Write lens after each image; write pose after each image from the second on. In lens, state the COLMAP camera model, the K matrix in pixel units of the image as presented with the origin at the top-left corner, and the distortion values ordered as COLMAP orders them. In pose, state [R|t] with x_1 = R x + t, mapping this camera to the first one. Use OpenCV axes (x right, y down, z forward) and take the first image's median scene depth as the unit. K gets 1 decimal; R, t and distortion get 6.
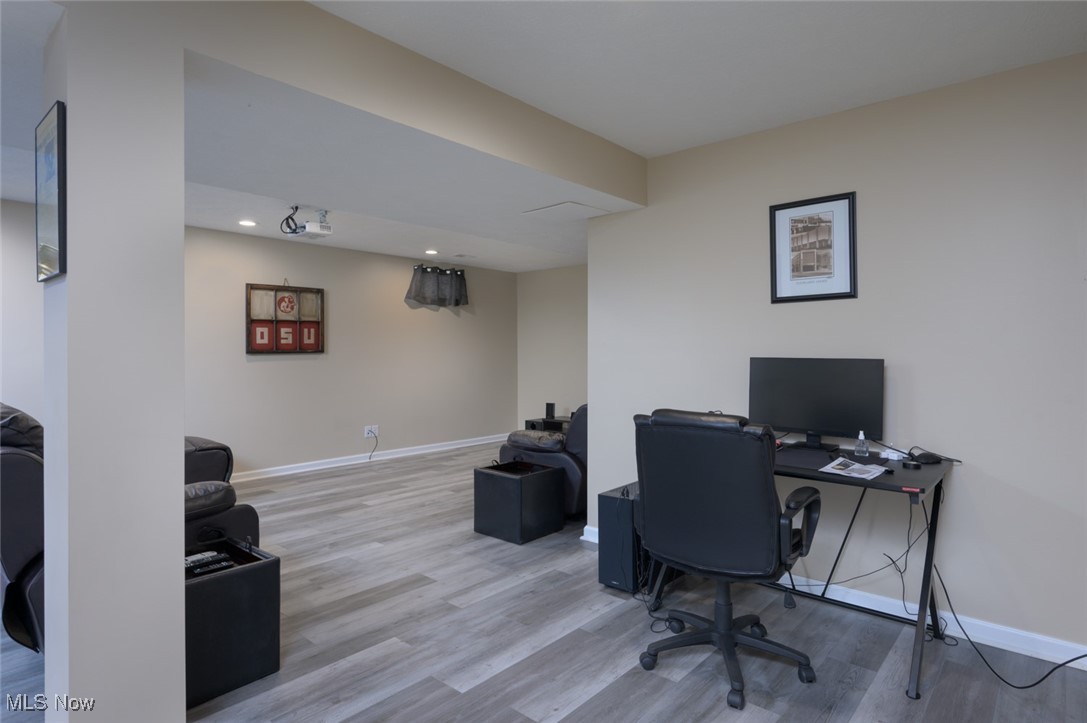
lens RADIAL K [[599.2, 0, 545.3], [0, 599.2, 348.4], [0, 0, 1]] dist [-0.000765, -0.000101]
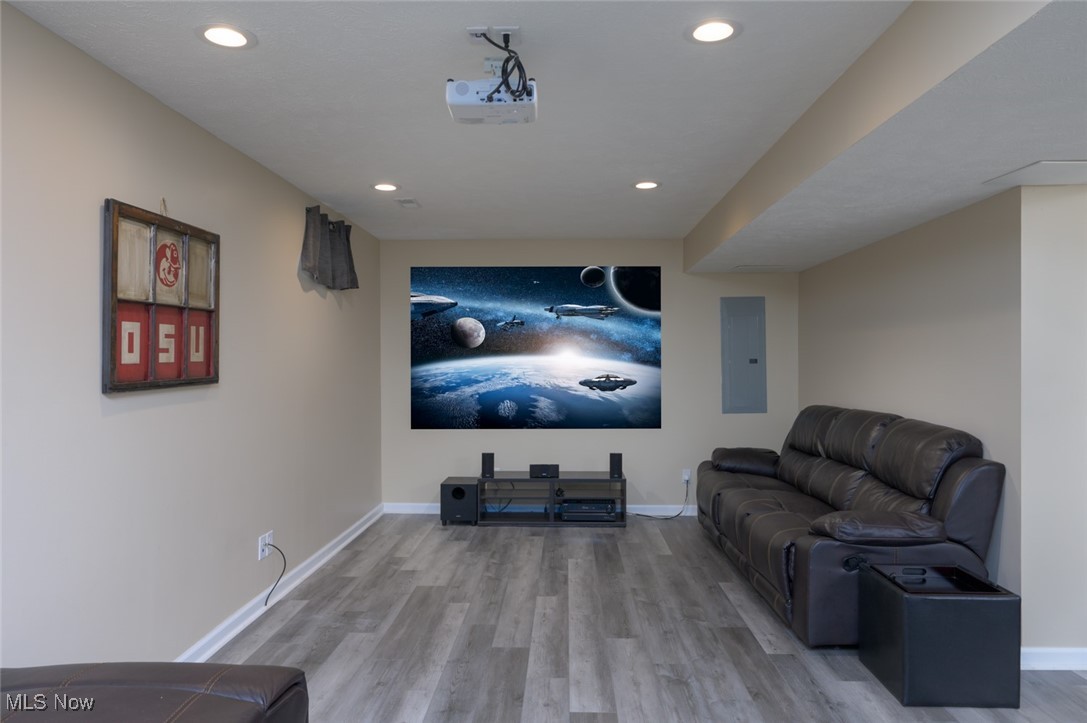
lens RADIAL K [[733.6, 0, 543.5], [0, 733.6, 361.5], [0, 0, 1]] dist [0.002036, 0.000287]
pose [[0.778870, -0.005692, 0.627160, -0.543003], [0.002423, 0.999979, 0.006067, -0.011477], [-0.627181, -0.003206, 0.778867, 0.463353]]
